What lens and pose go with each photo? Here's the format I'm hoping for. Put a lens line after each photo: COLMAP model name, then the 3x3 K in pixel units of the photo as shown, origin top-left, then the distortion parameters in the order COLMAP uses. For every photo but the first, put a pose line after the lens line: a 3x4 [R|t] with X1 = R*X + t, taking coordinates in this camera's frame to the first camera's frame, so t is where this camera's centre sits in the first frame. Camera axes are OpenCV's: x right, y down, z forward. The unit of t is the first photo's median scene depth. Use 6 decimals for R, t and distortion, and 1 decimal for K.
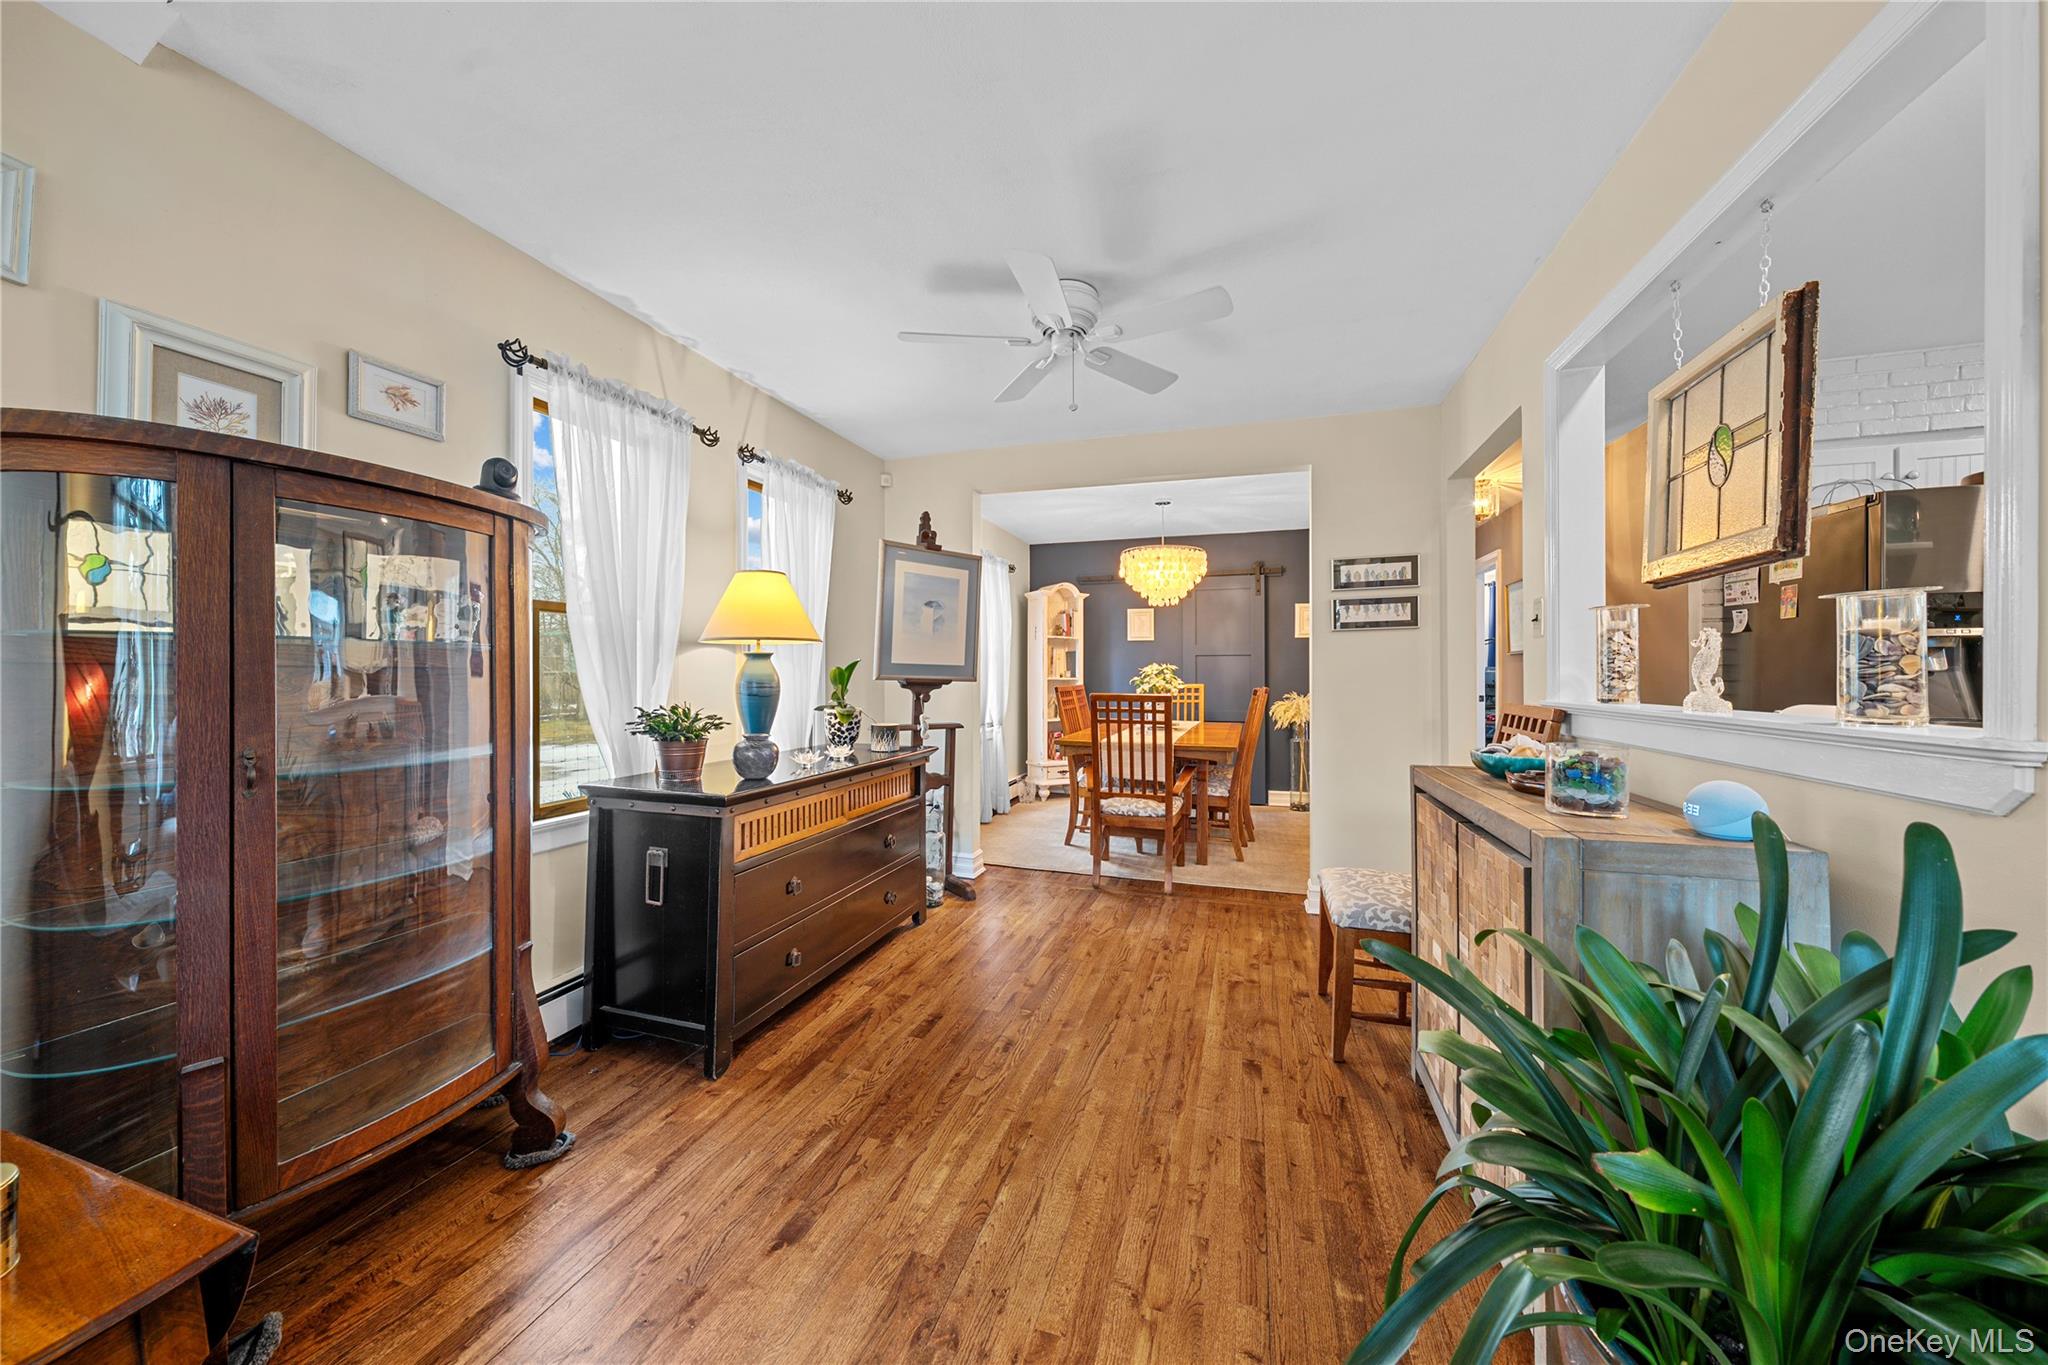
lens RADIAL K [[695.3, 0, 996.7], [0, 695.3, 679.1], [0, 0, 1]] dist [-0.002285, 0.000012]
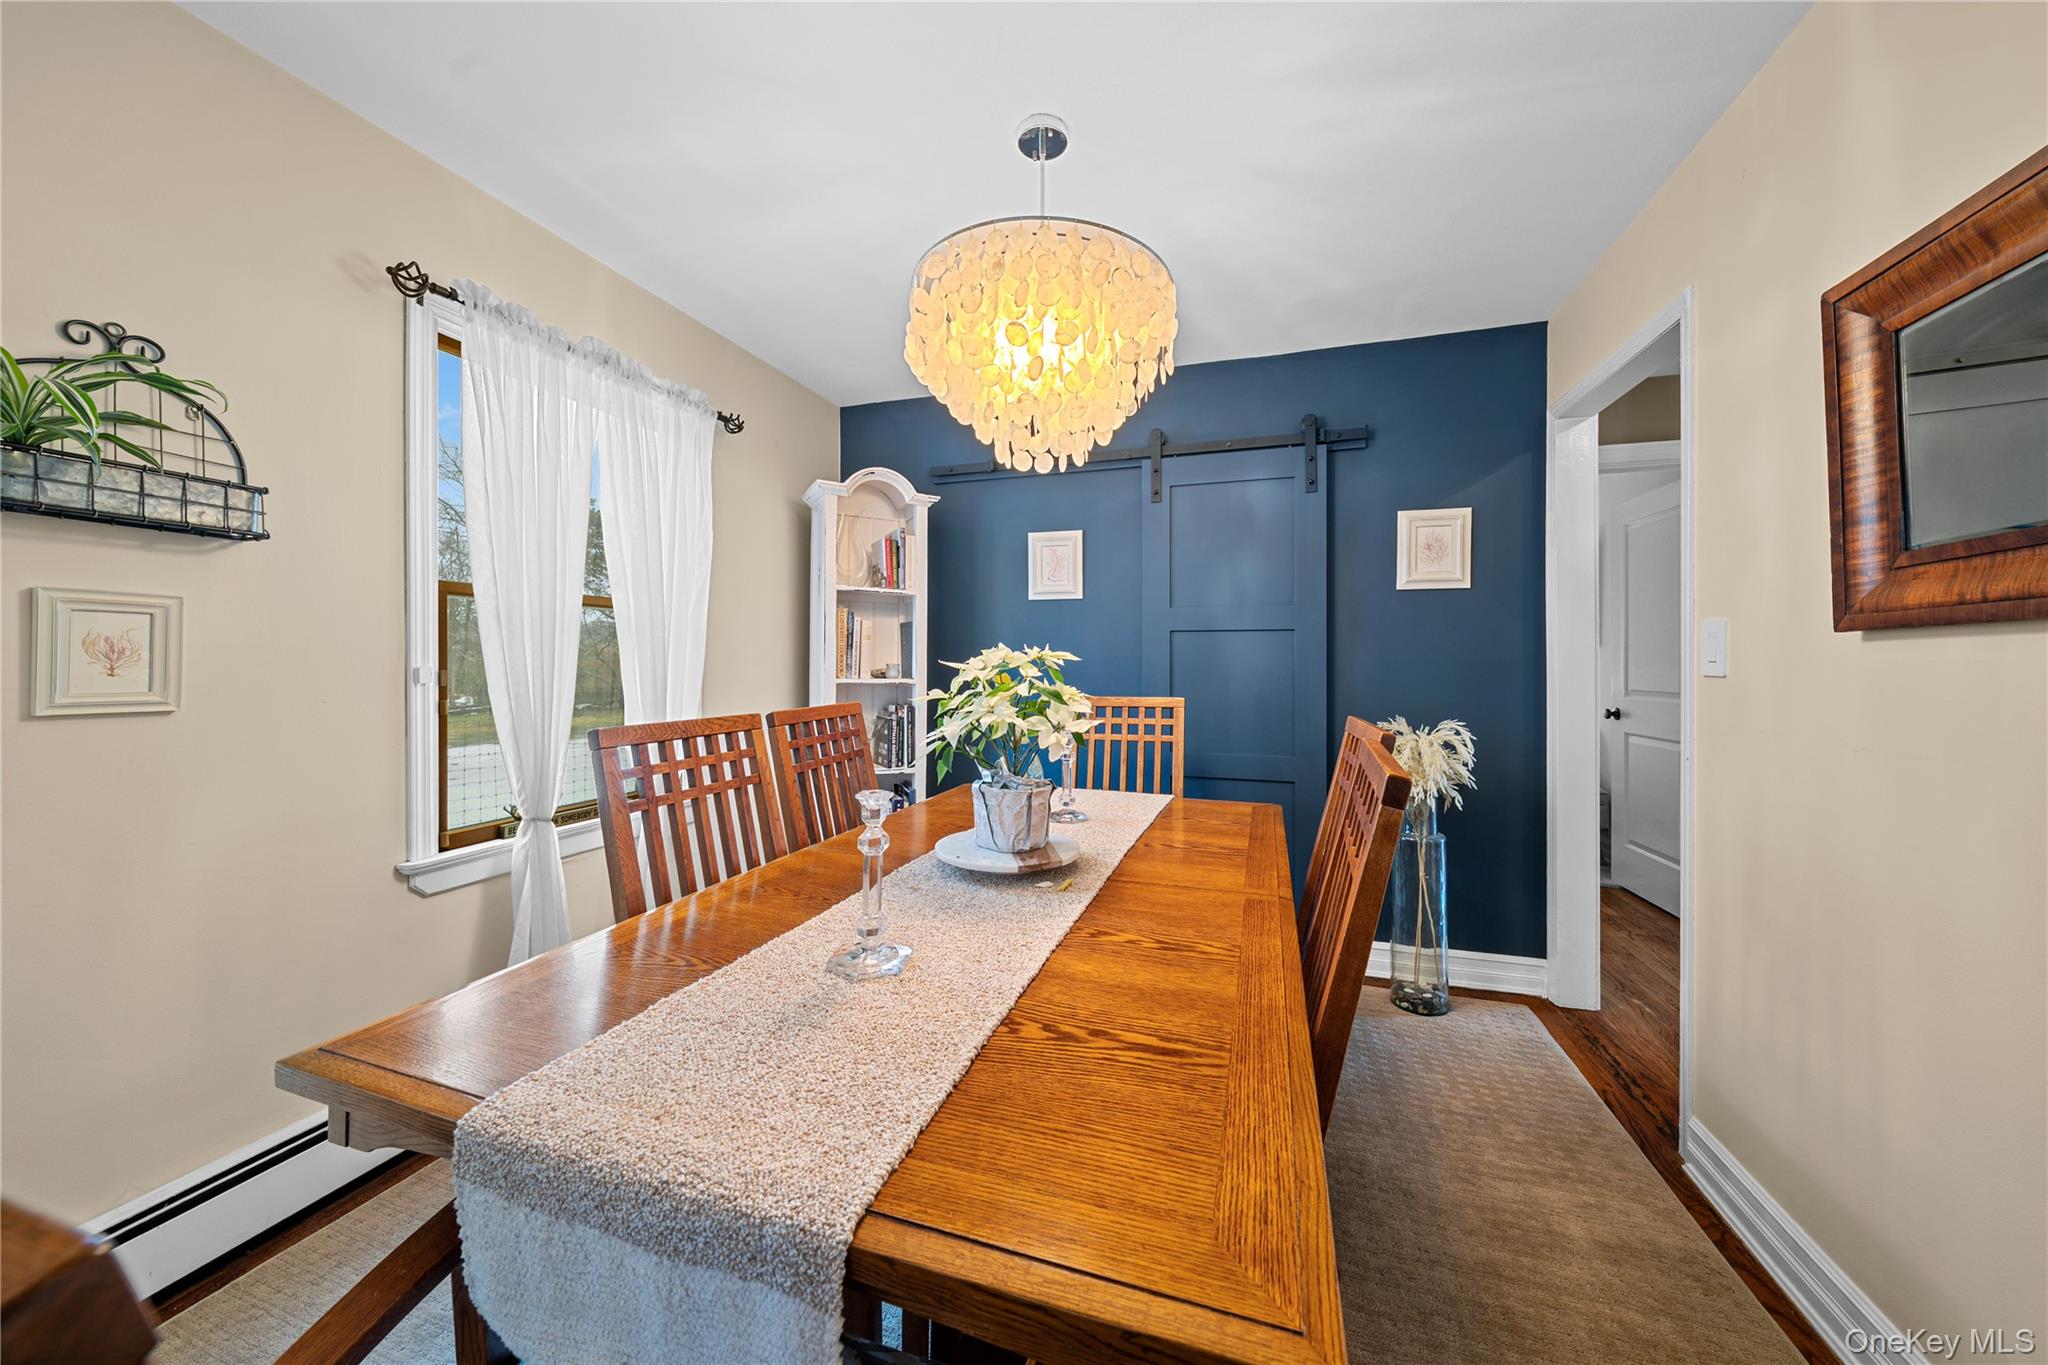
lens RADIAL K [[695.3, 0, 1026.0], [0, 695.3, 665.3], [0, 0, 1]] dist [-0.002285, 0.000012]
pose [[0.999941, 0.009547, 0.005091, 0.055077], [-0.009520, 0.999940, -0.005403, -0.002806], [-0.005142, 0.005354, 0.999972, 0.159149]]
